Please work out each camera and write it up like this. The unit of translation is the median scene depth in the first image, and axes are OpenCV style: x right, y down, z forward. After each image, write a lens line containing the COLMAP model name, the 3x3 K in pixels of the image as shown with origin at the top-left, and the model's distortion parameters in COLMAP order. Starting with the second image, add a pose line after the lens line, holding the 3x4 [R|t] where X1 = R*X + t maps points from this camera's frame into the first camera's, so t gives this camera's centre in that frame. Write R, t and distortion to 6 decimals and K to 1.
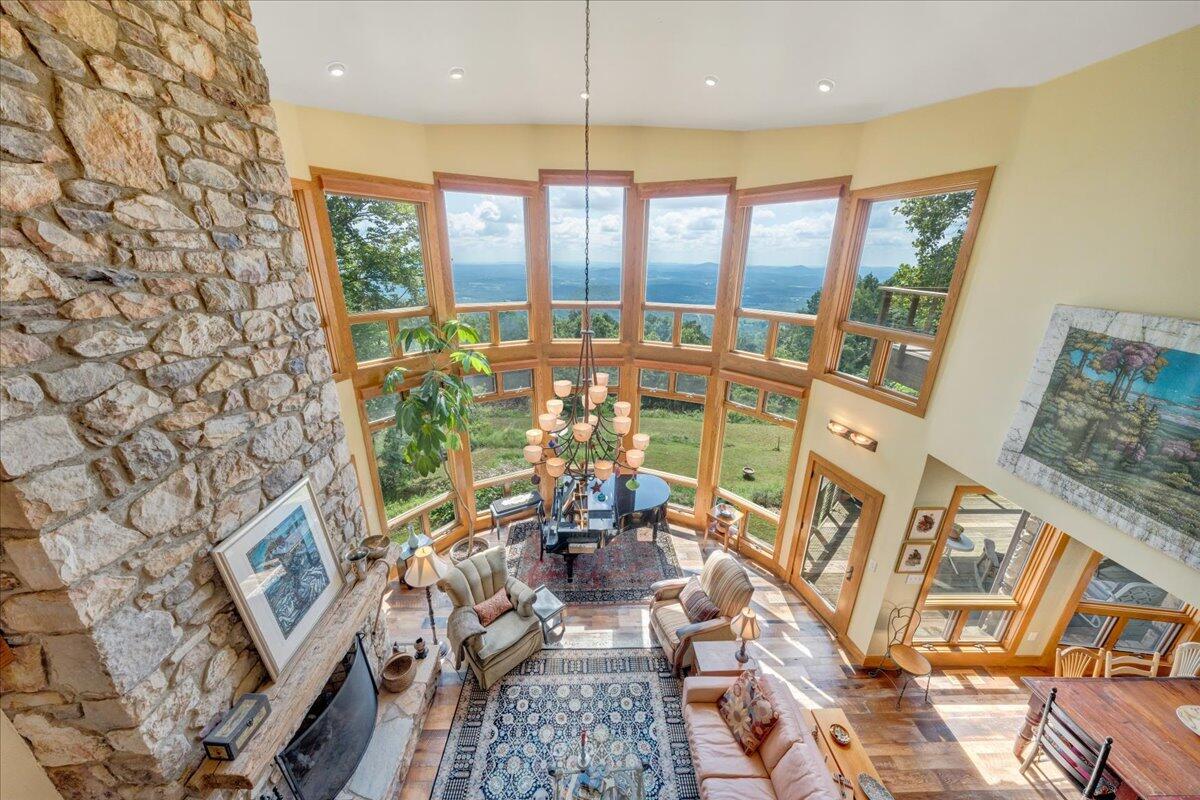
lens RADIAL K [[408.2, 0, 596.9], [0, 408.2, 400.6], [0, 0, 1]] dist [-0.001264, 0.000152]
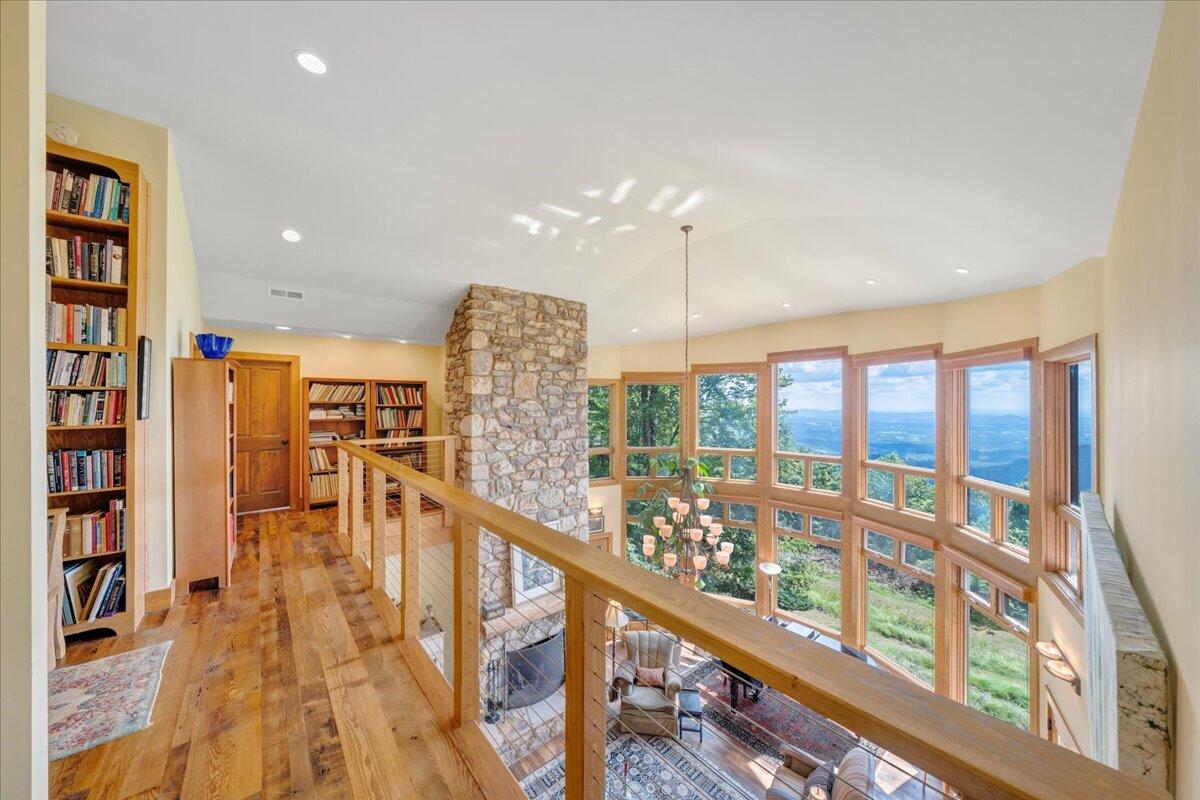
lens RADIAL K [[408.2, 0, 596.8], [0, 408.2, 400.0], [0, 0, 1]] dist [-0.001264, 0.000152]
pose [[0.624169, -0.014605, -0.781153, 1.108239], [-0.253554, 0.941923, -0.220209, 0.021512], [0.739002, 0.335512, 0.584216, -0.277857]]
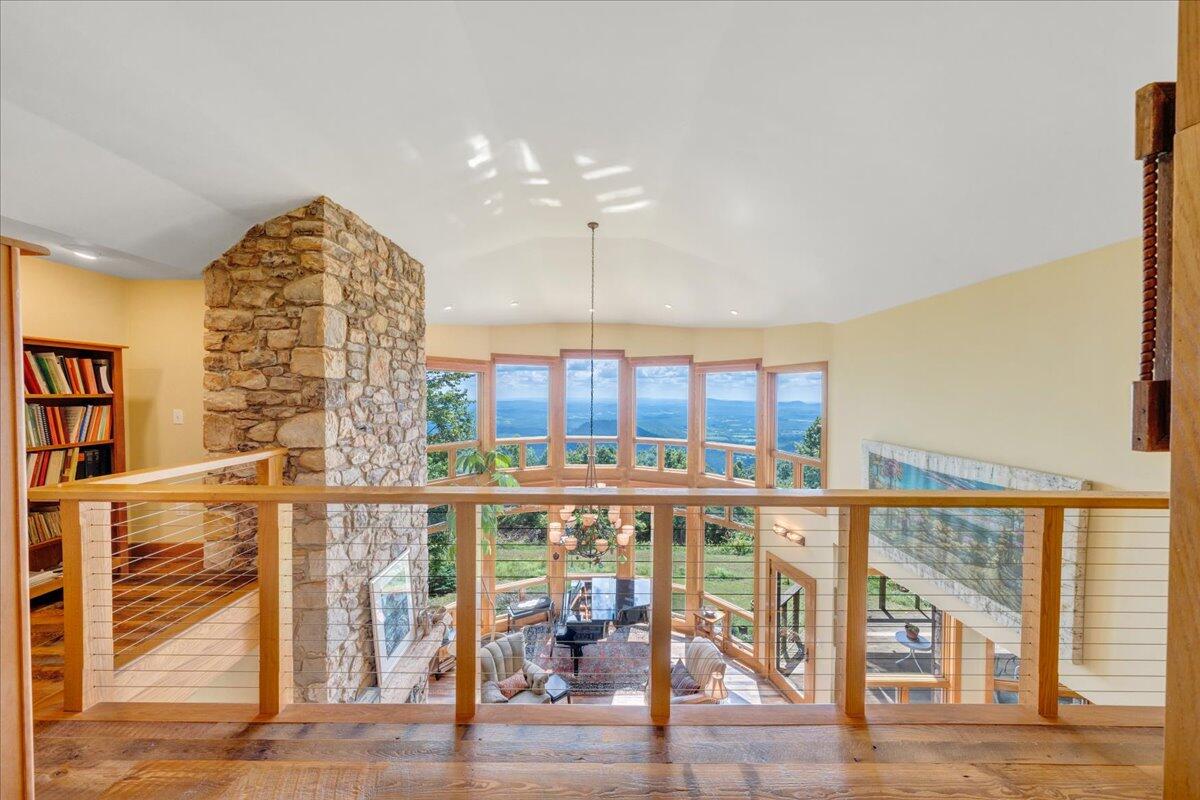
lens RADIAL K [[408.2, 0, 594.7], [0, 408.2, 400.7], [0, 0, 1]] dist [-0.001264, 0.000152]
pose [[0.999820, -0.002345, -0.018823, 0.022103], [-0.003726, 0.948712, -0.316120, 0.152523], [0.018599, 0.316133, 0.948533, -0.681229]]
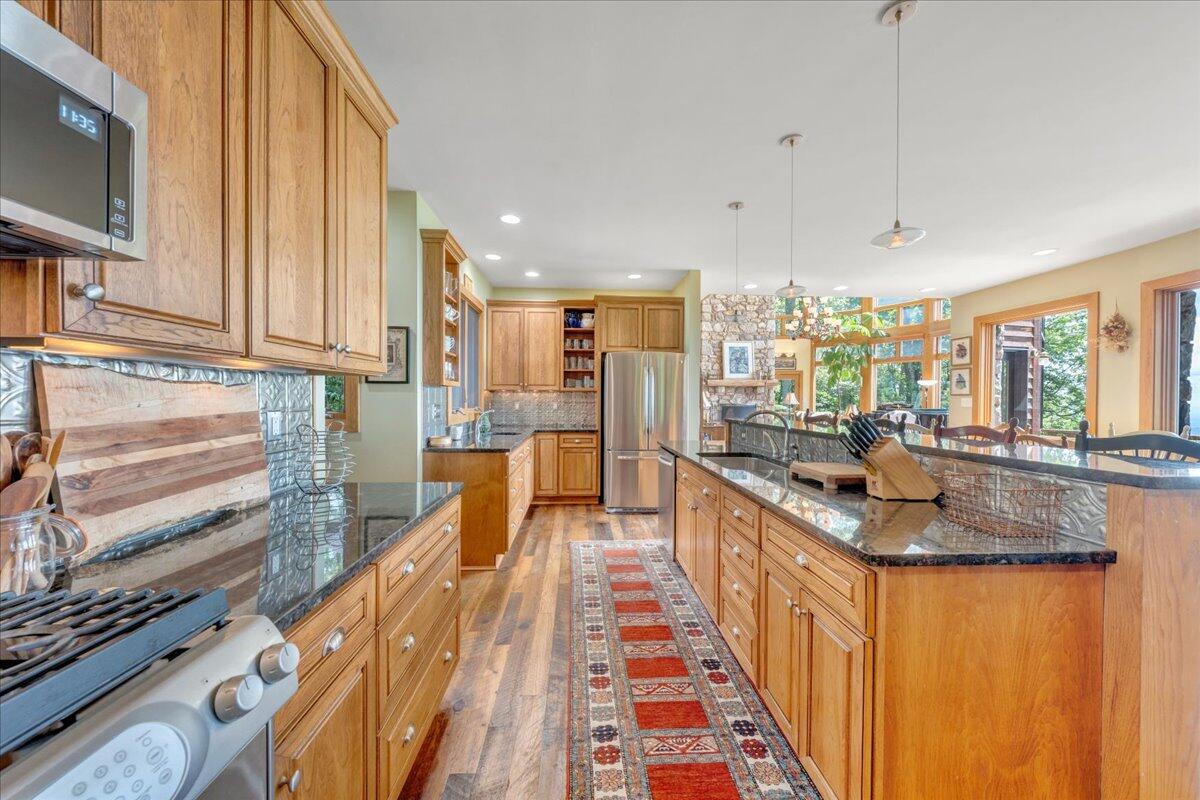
lens RADIAL K [[408.2, 0, 600.2], [0, 408.2, 399.6], [0, 0, 1]] dist [-0.001264, 0.000152]
pose [[0.029111, 0.000411, -0.999576, 3.051549], [-0.341066, 0.939991, -0.009547, 1.255365], [0.939588, 0.341200, 0.027504, -0.185440]]
